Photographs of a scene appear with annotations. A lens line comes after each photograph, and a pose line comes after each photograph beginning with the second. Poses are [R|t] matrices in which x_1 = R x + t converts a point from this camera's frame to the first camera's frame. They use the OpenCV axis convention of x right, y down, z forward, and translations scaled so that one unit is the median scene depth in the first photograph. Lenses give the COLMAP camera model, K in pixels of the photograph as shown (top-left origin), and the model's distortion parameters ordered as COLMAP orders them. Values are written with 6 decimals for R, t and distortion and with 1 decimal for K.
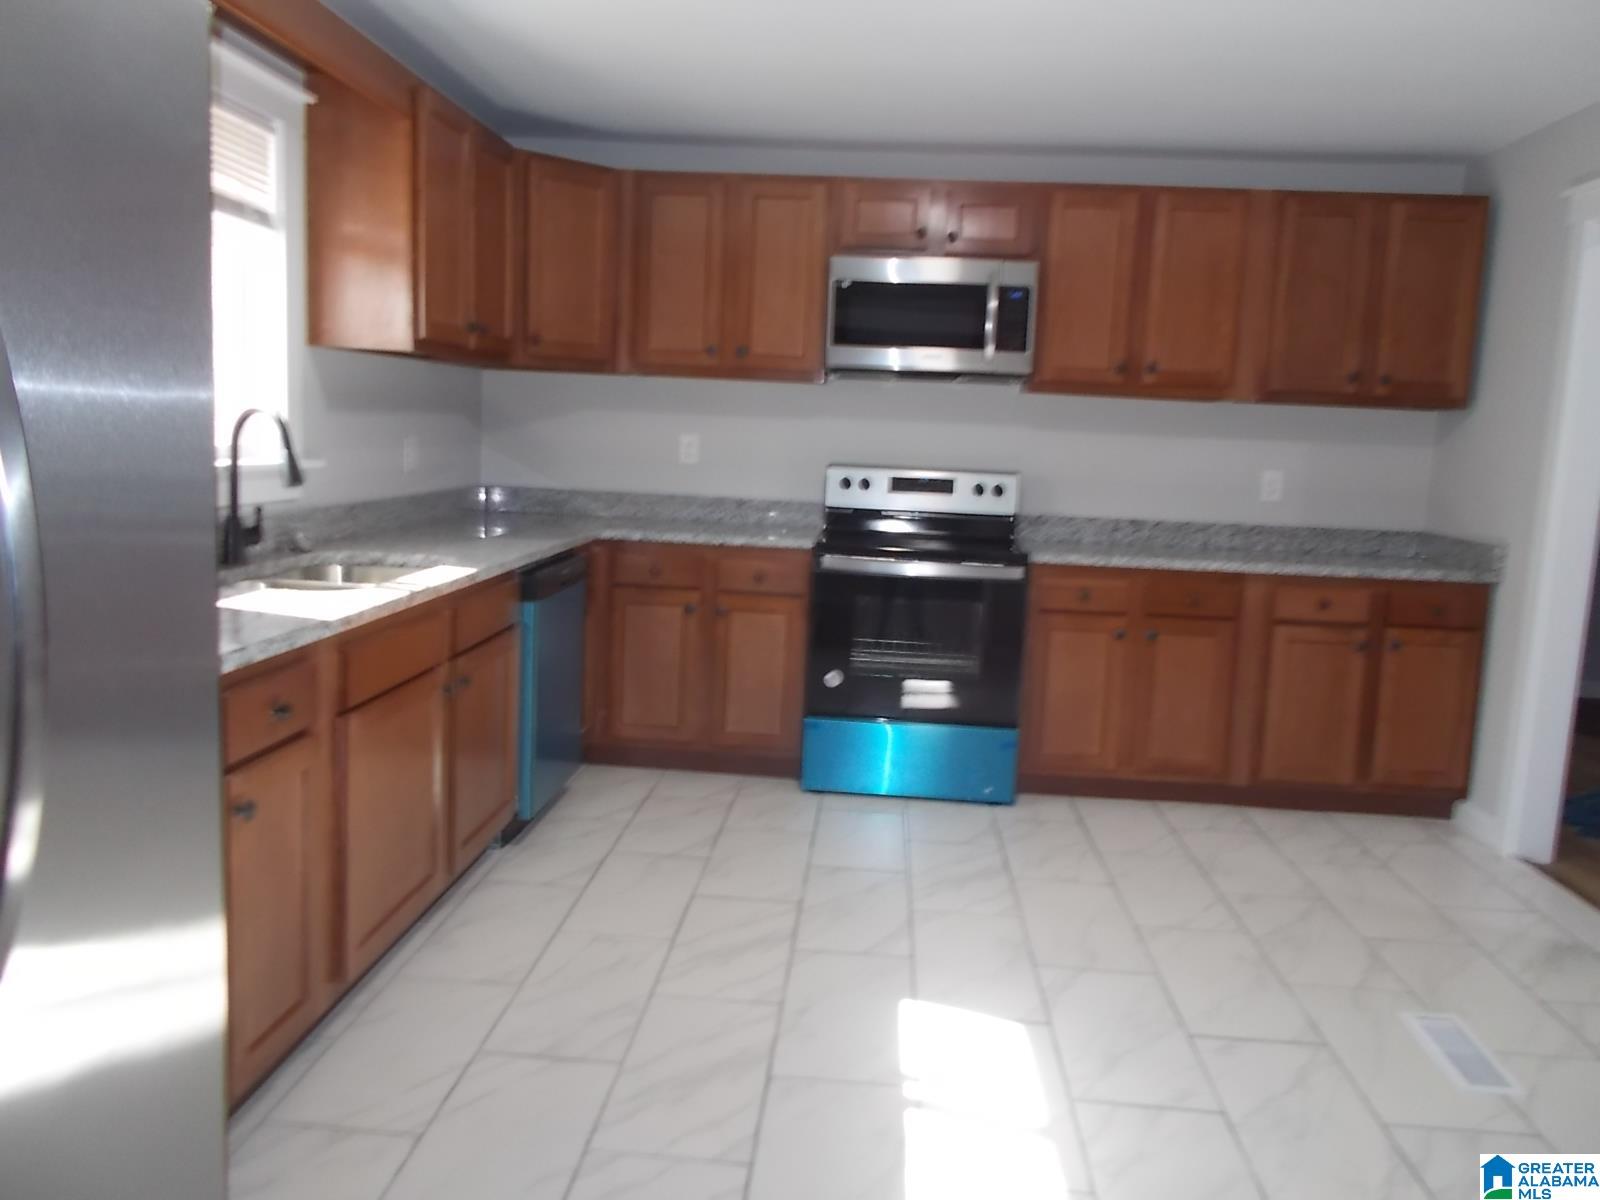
lens RADIAL K [[1221.8, 0, 800.0], [0, 1221.8, 600.0], [0, 0, 1]] dist [-0.005769, -0.007412]
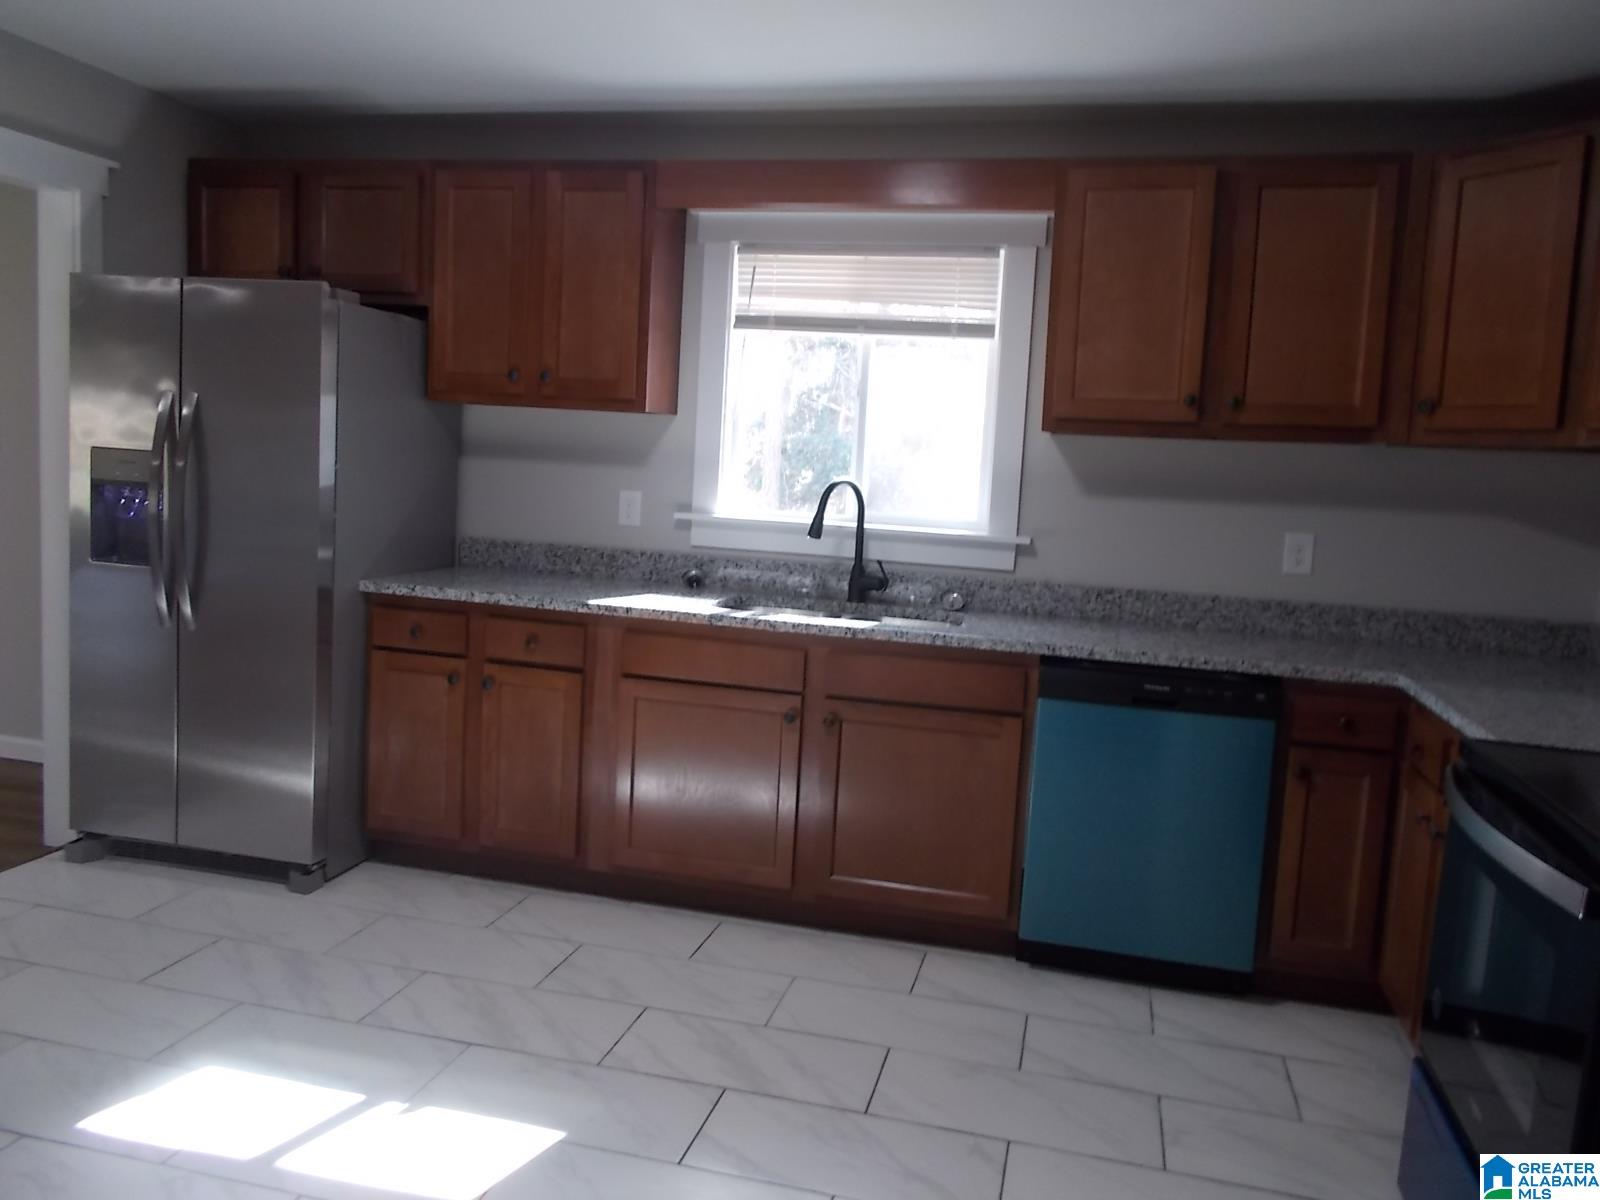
lens RADIAL K [[1173.6, 0, 801.5], [0, 1173.6, 622.7], [0, 0, 1]] dist [-0.003365, -0.002515]
pose [[-0.179176, 0.036478, -0.983141, 0.804294], [-0.210866, 0.974665, 0.074593, -0.093471], [0.960953, 0.220677, -0.166944, 1.198146]]
